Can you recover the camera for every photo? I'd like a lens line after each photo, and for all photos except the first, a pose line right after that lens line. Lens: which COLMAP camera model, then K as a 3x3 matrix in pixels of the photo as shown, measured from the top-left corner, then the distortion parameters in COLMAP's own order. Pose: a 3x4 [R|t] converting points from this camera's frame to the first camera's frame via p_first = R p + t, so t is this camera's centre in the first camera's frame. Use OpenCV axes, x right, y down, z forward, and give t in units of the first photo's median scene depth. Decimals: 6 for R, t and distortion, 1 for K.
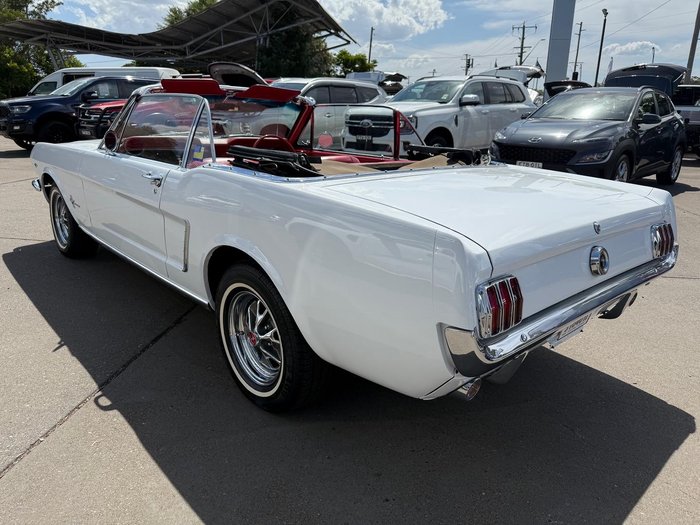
lens RADIAL K [[498.0, 0, 352.0], [0, 498.0, 266.7], [0, 0, 1]] dist [0.030261, -0.039698]
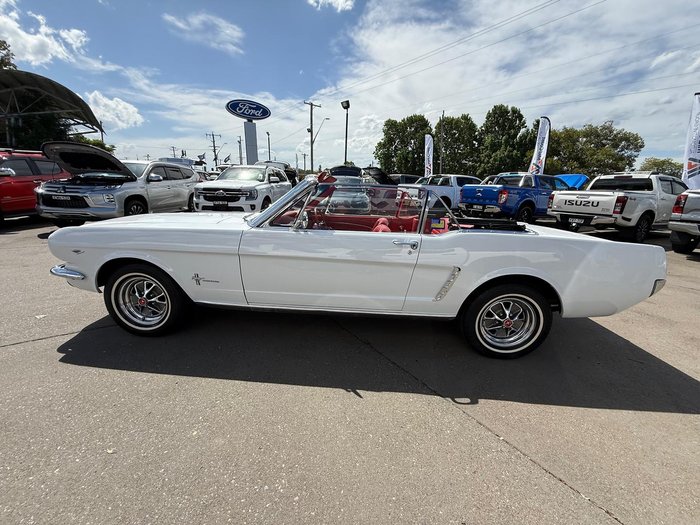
lens RADIAL K [[282.2, 0, 348.1], [0, 282.2, 259.6], [0, 0, 1]] dist [-0.000793, -0.000026]
pose [[0.723442, -0.166498, 0.670007, -0.233164], [0.190651, 0.980926, 0.037906, -0.042647], [-0.663538, 0.100315, 0.741386, 0.111924]]
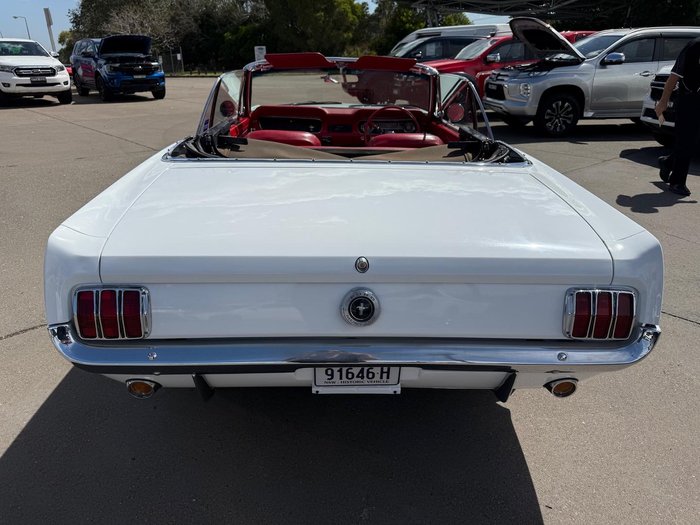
lens RADIAL K [[498.0, 0, 355.1], [0, 498.0, 264.2], [0, 0, 1]] dist [0.030261, -0.039698]
pose [[0.765647, 0.226983, -0.601883, 0.147869], [-0.179199, 0.973898, 0.139321, -0.028796], [0.617796, 0.001186, 0.786337, 0.061958]]
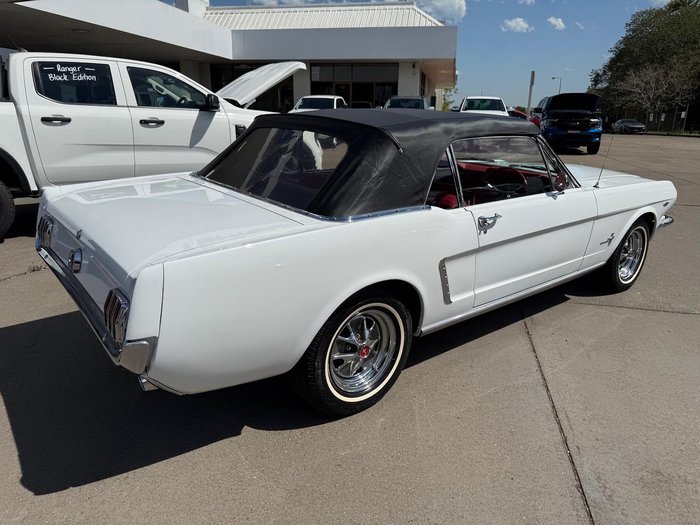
lens RADIAL K [[498.0, 0, 349.8], [0, 498.0, 264.7], [0, 0, 1]] dist [0.030261, -0.039698]
pose [[-0.065048, 0.279145, -0.958043, 0.264180], [-0.322573, 0.902649, 0.284907, -0.092384], [0.944307, 0.327571, 0.031329, 0.257296]]
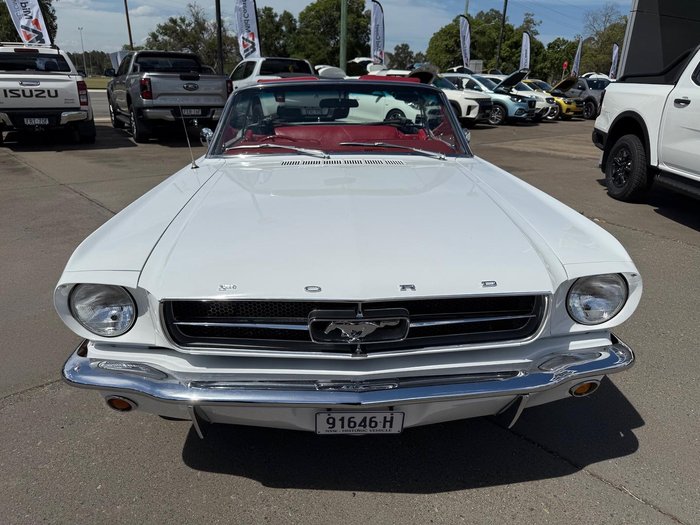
lens RADIAL K [[498.0, 0, 352.2], [0, 498.0, 266.0], [0, 0, 1]] dist [0.030261, -0.039698]
pose [[-0.761403, -0.254575, 0.596202, -0.269742], [0.162964, 0.814975, 0.556110, -0.177932], [-0.627461, 0.520583, -0.579039, 0.512144]]
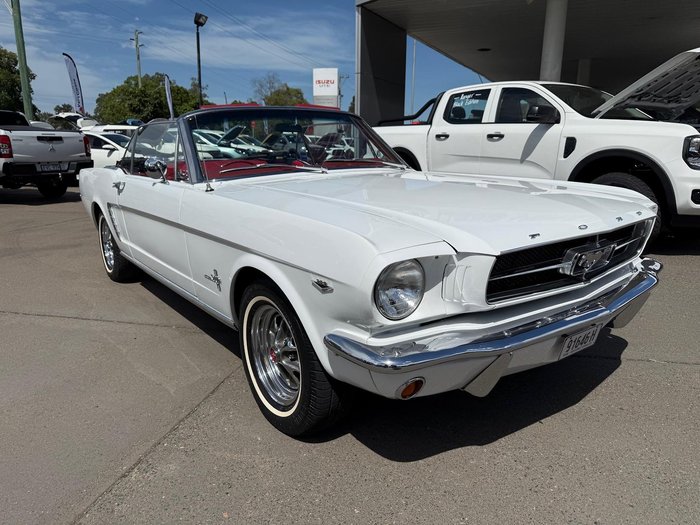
lens RADIAL K [[498.0, 0, 355.0], [0, 498.0, 264.0], [0, 0, 1]] dist [0.030261, -0.039698]
pose [[-0.995109, -0.034418, 0.092591, -0.144147], [0.018279, 0.856990, 0.515009, -0.179035], [-0.097075, 0.514183, -0.852169, 0.590745]]
